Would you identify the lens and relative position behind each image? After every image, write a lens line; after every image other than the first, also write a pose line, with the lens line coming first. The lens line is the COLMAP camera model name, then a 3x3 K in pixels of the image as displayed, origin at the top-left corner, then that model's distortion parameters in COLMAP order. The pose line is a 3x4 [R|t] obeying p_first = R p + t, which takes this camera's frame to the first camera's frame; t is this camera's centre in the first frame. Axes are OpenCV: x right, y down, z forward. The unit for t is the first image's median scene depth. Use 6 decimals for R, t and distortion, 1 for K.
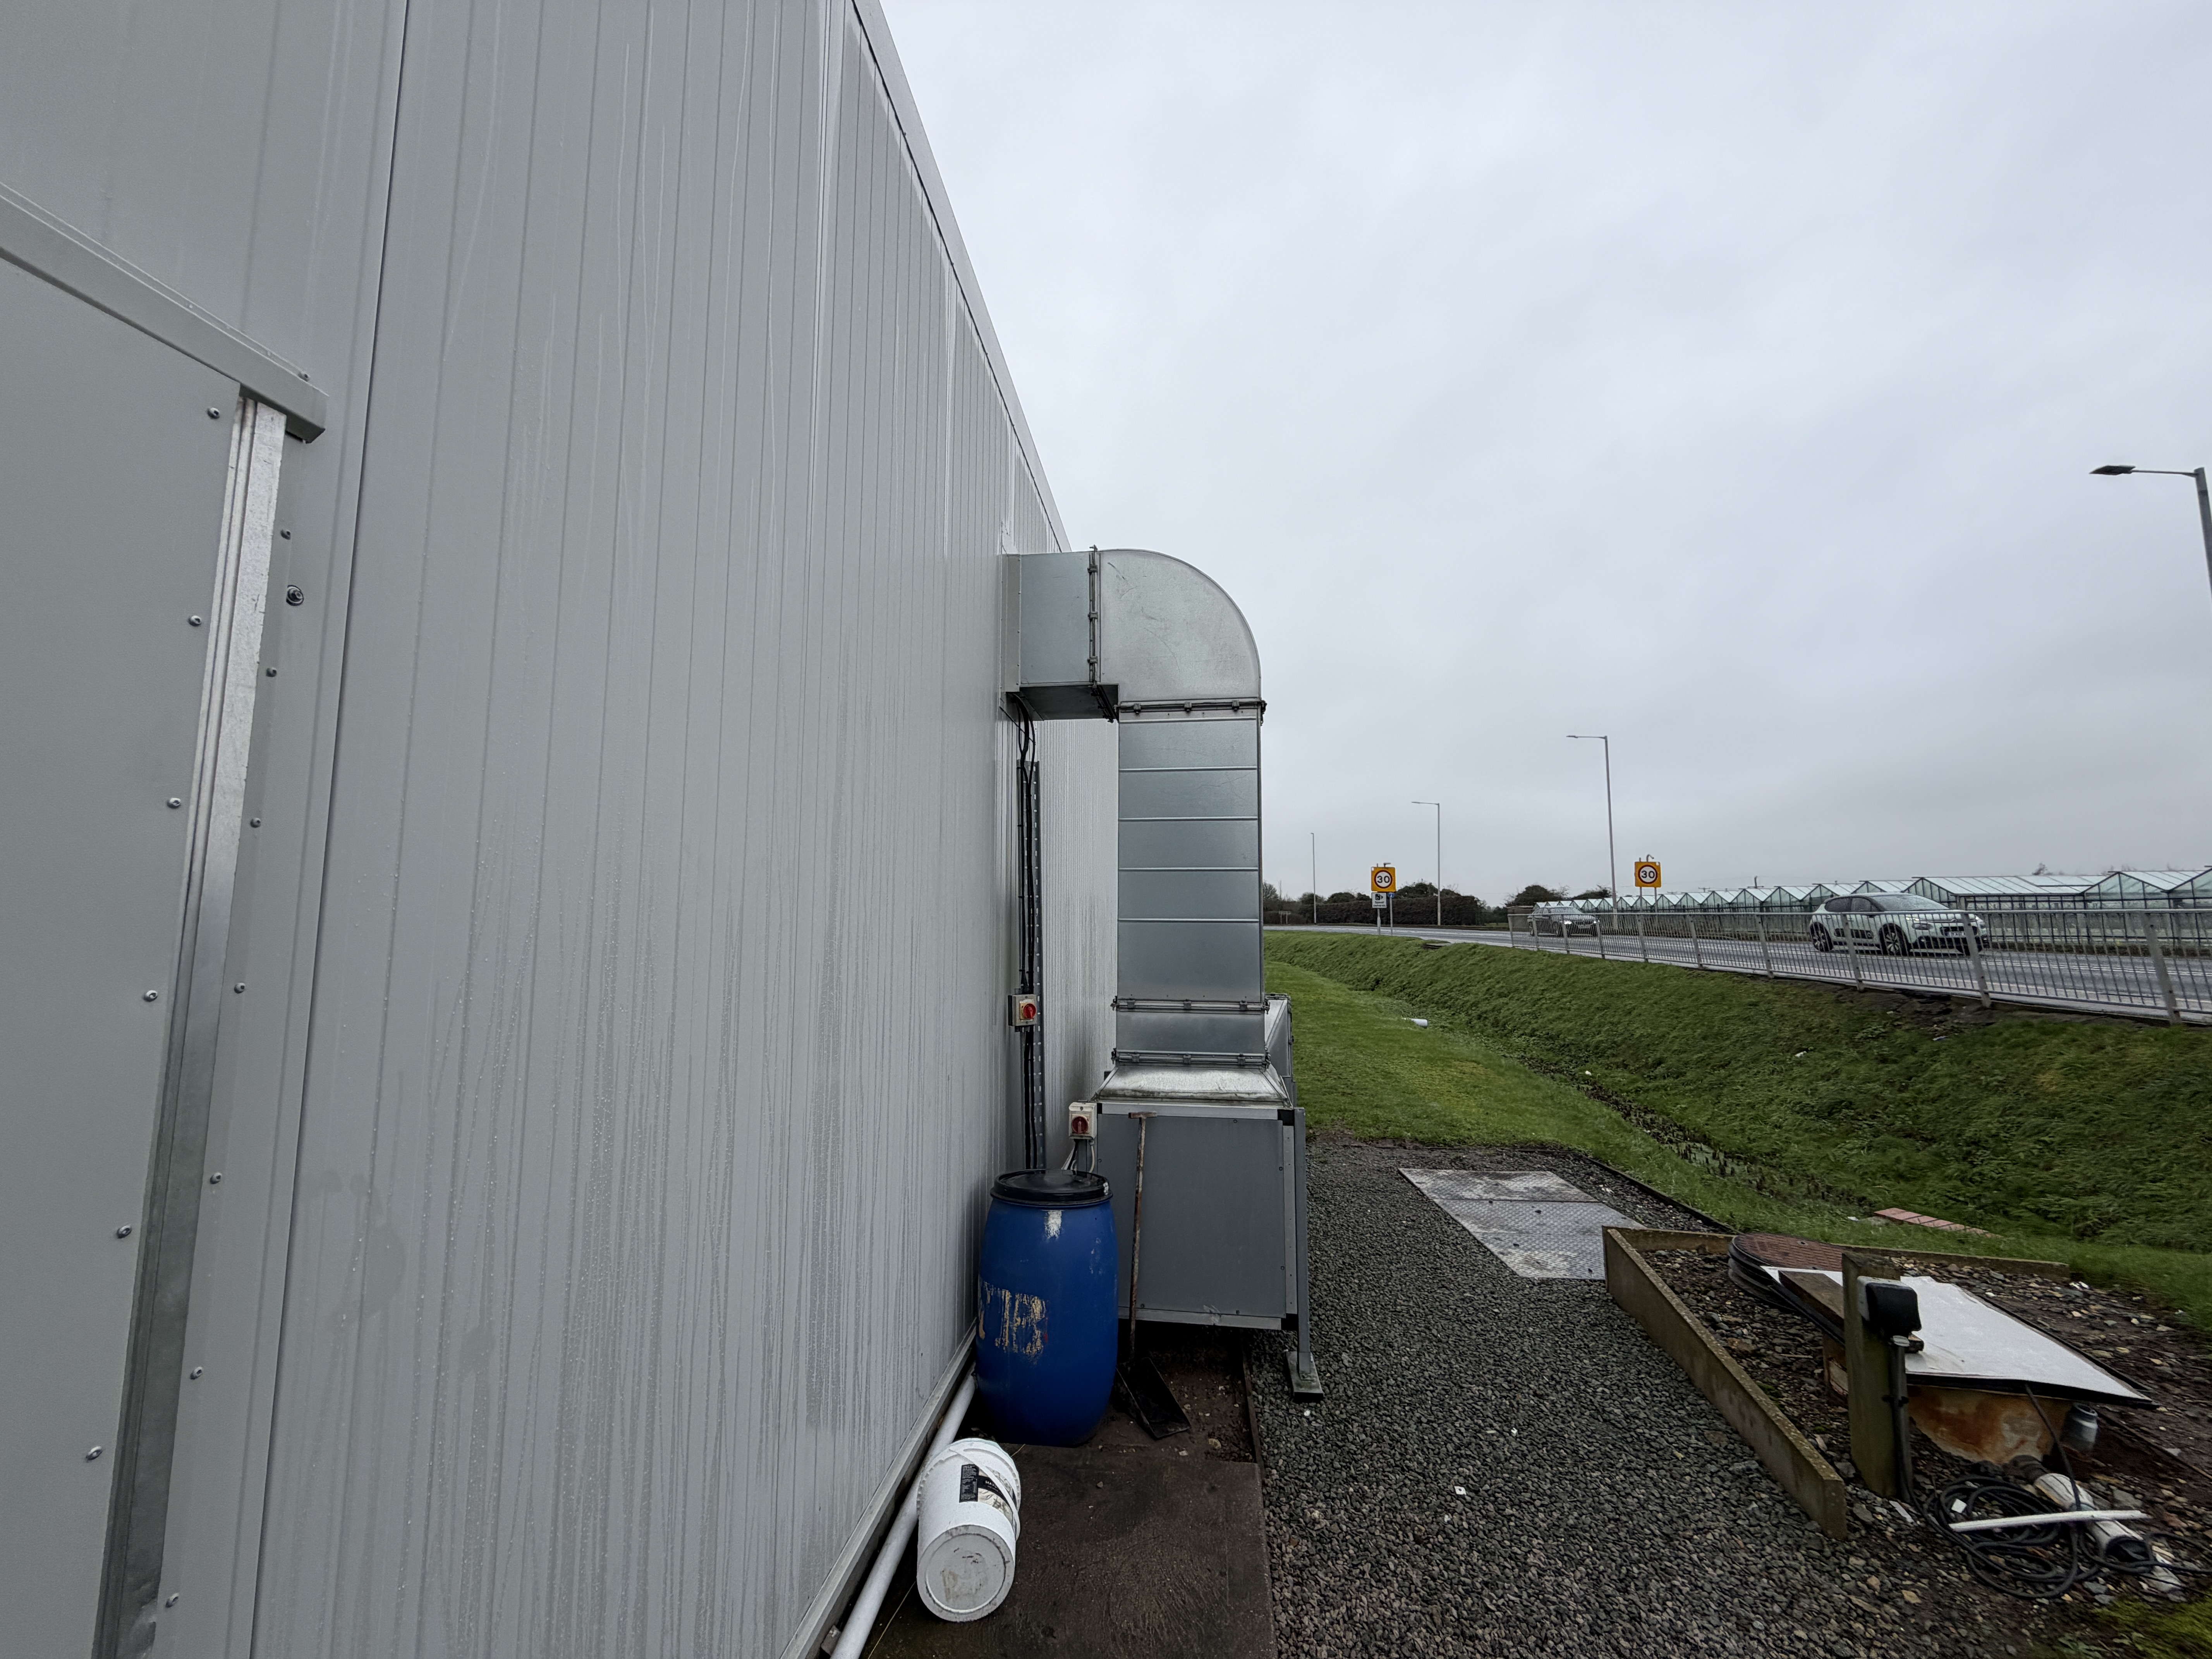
lens RADIAL K [[872.1, 0, 1106.0], [0, 872.1, 829.5], [0, 0, 1]] dist [0.001969, 0.000264]
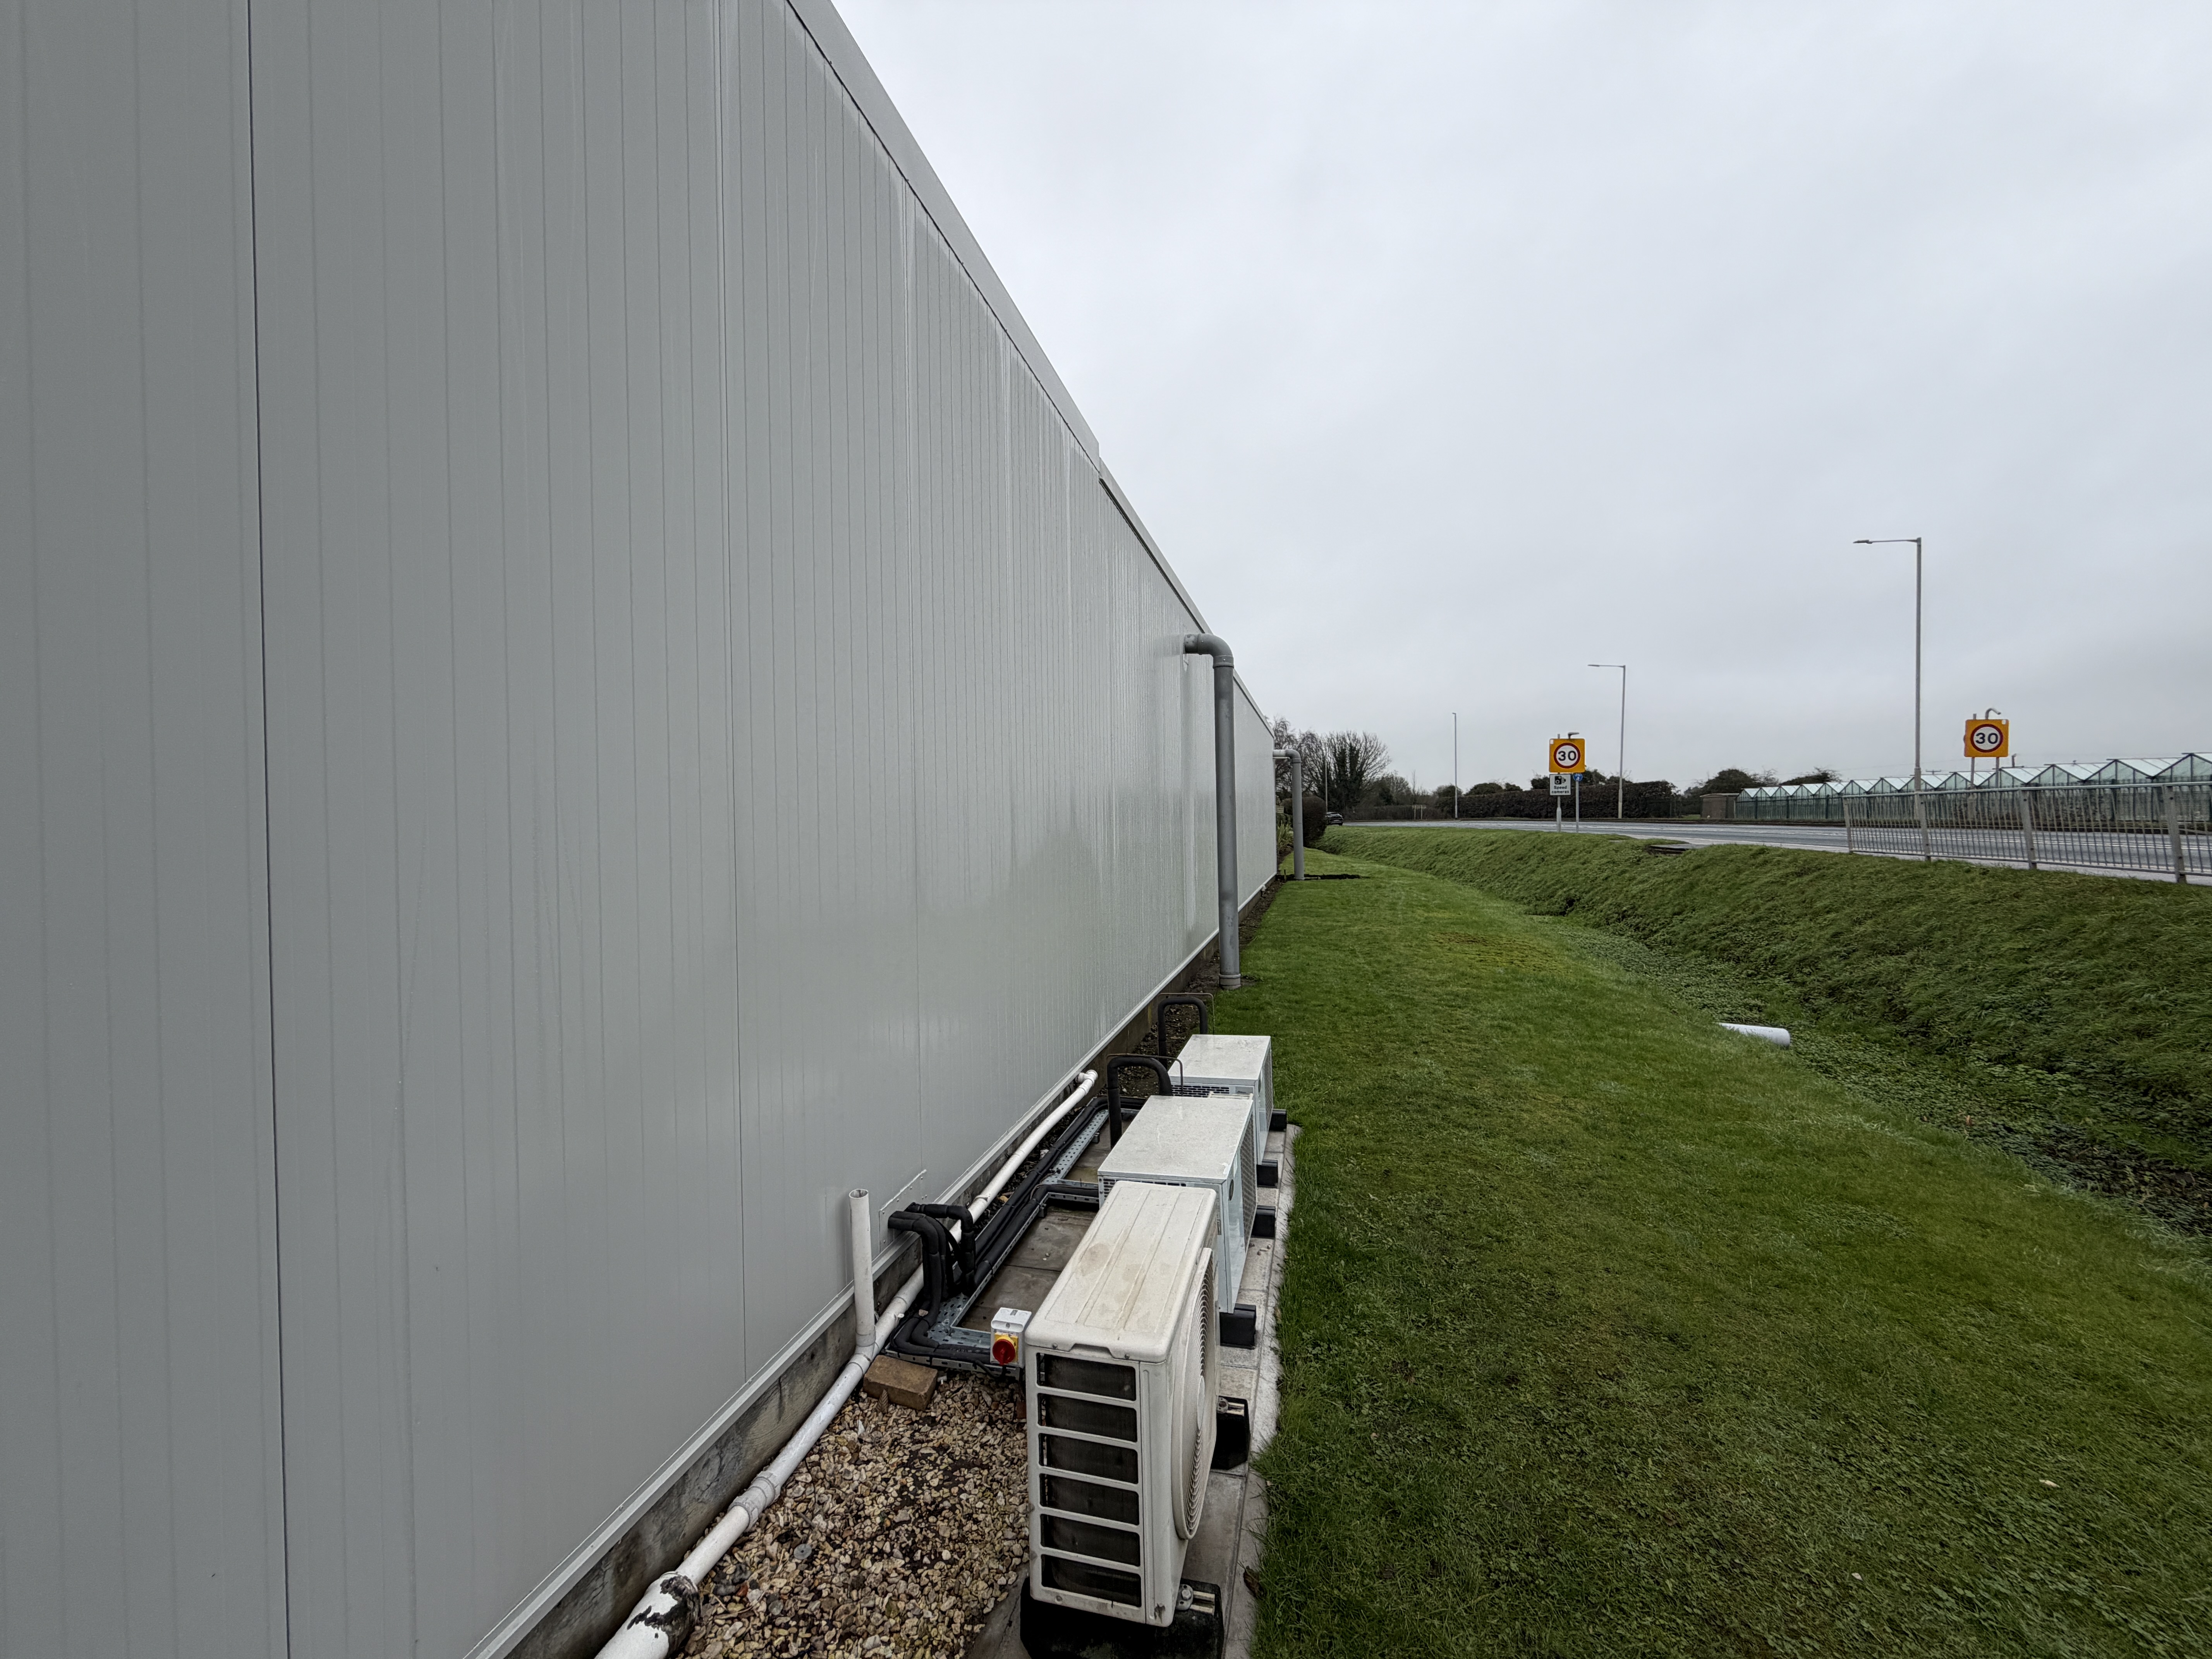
lens RADIAL K [[872.1, 0, 1106.0], [0, 872.1, 829.5], [0, 0, 1]] dist [0.001969, 0.000264]
pose [[0.990085, -0.012552, -0.139910, 0.039565], [0.028545, 0.993196, 0.112898, 0.025211], [0.137541, -0.115773, 0.983707, 0.227845]]
